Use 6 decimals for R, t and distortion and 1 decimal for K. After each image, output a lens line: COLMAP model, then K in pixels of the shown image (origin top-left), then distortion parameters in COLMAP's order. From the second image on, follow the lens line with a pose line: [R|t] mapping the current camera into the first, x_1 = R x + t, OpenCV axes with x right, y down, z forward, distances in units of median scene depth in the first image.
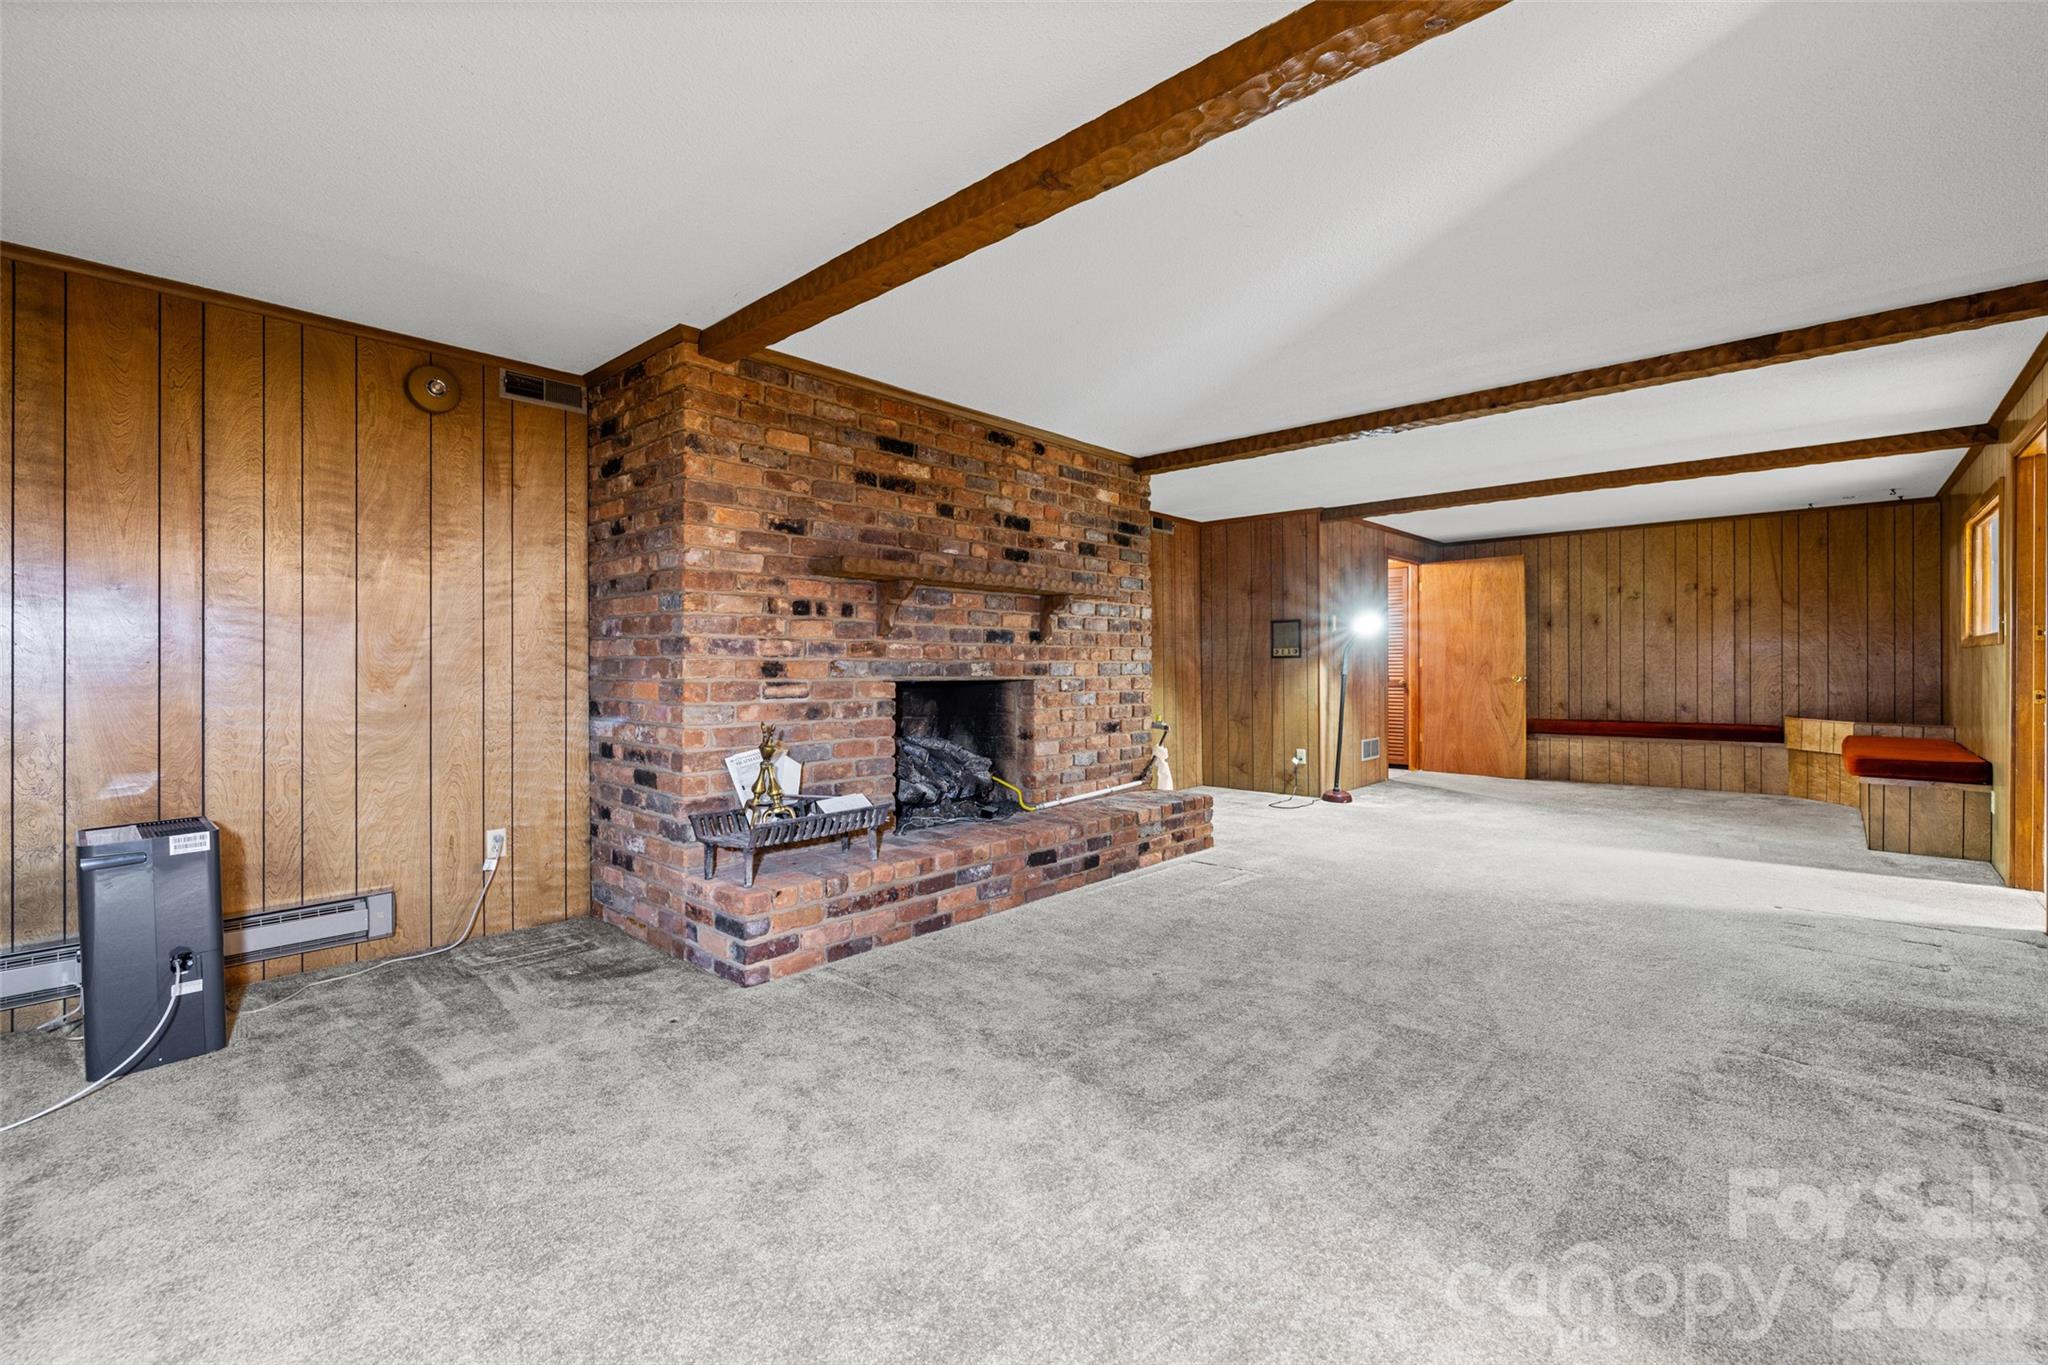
lens RADIAL K [[865.3, 0, 1020.6], [0, 865.3, 669.7], [0, 0, 1]] dist [-0.002481, -0.000383]
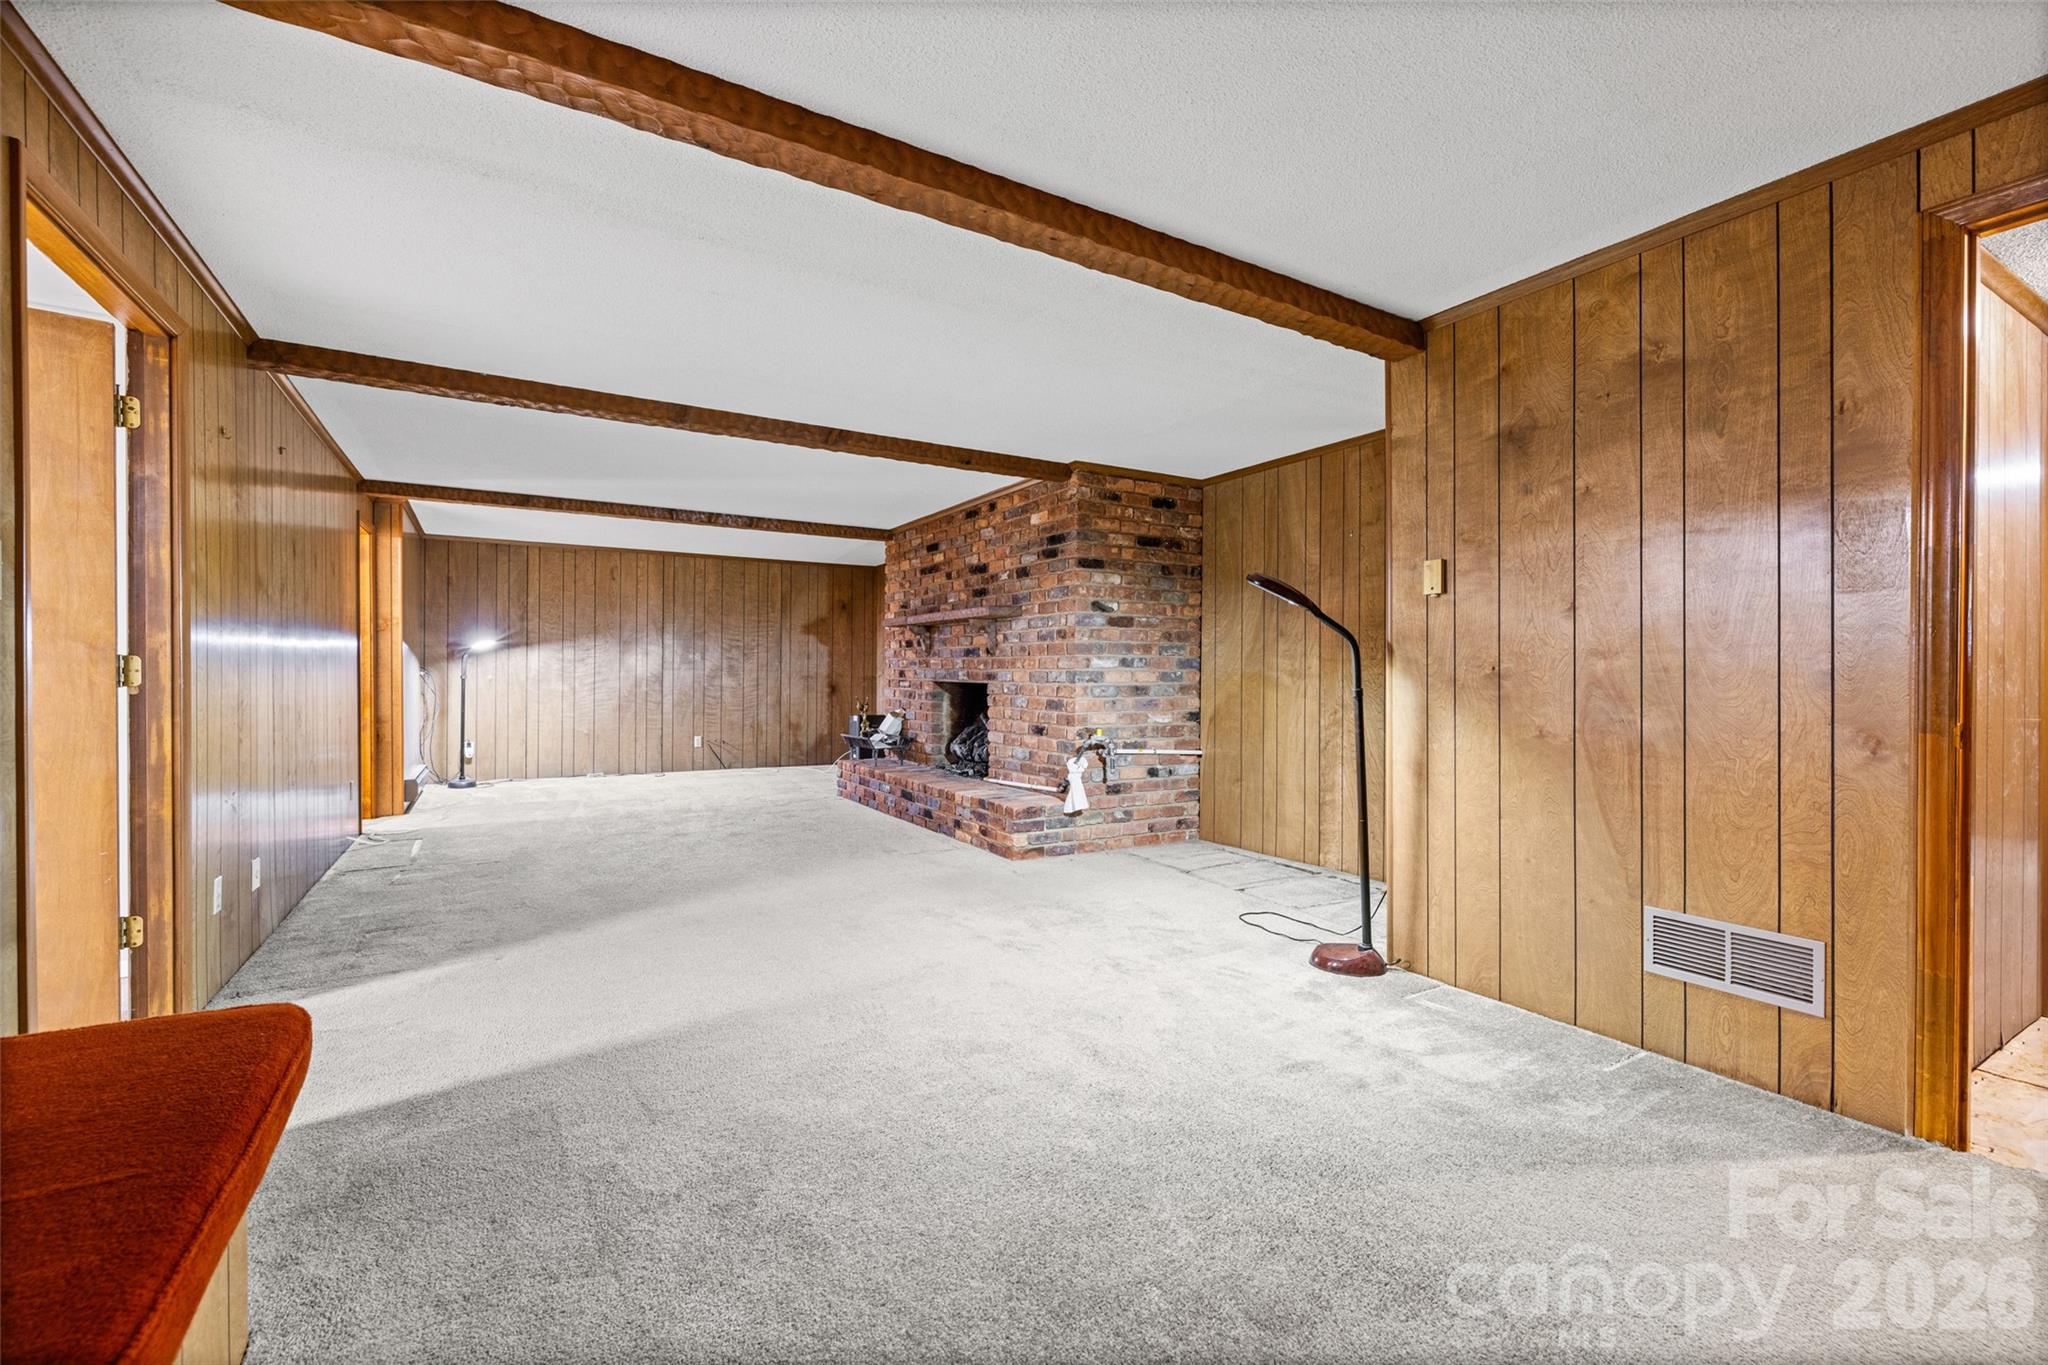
lens RADIAL K [[865.3, 0, 1014.7], [0, 865.3, 681.7], [0, 0, 1]] dist [-0.002481, -0.000383]
pose [[-0.290154, 0.014988, -0.956863, 1.227251], [-0.004874, 0.999841, 0.017139, -0.013651], [0.956968, 0.009637, -0.290035, 1.371920]]
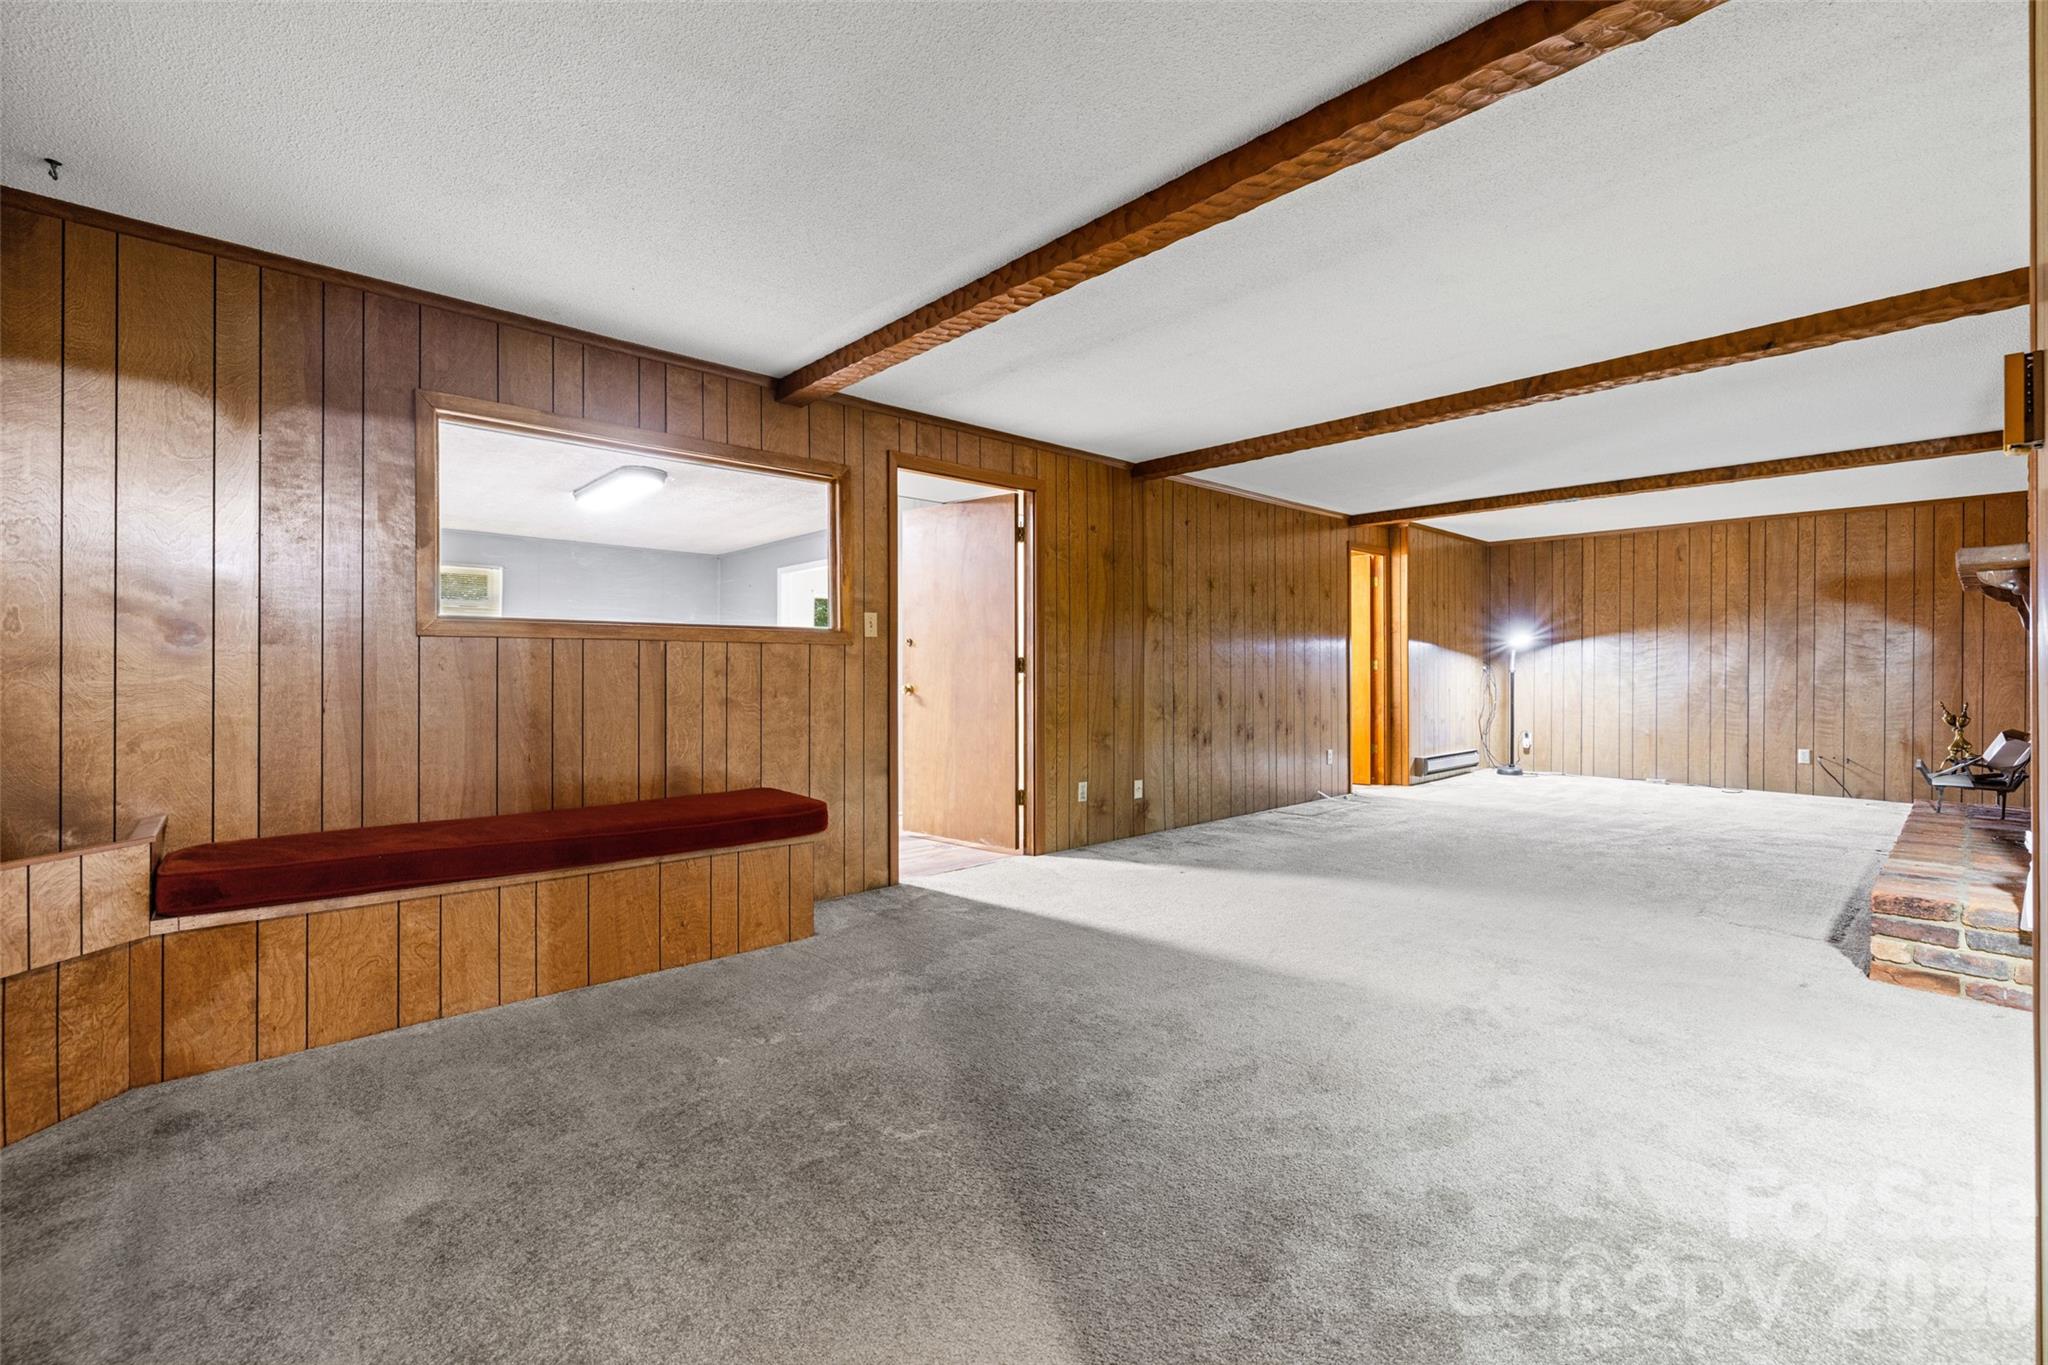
lens RADIAL K [[865.3, 0, 1015.5], [0, 865.3, 669.4], [0, 0, 1]] dist [-0.002481, -0.000383]
pose [[-0.994908, 0.005987, 0.100608, 0.744552], [0.006690, 0.999956, 0.006649, -0.010841], [-0.100564, 0.007288, -0.994904, 1.776824]]
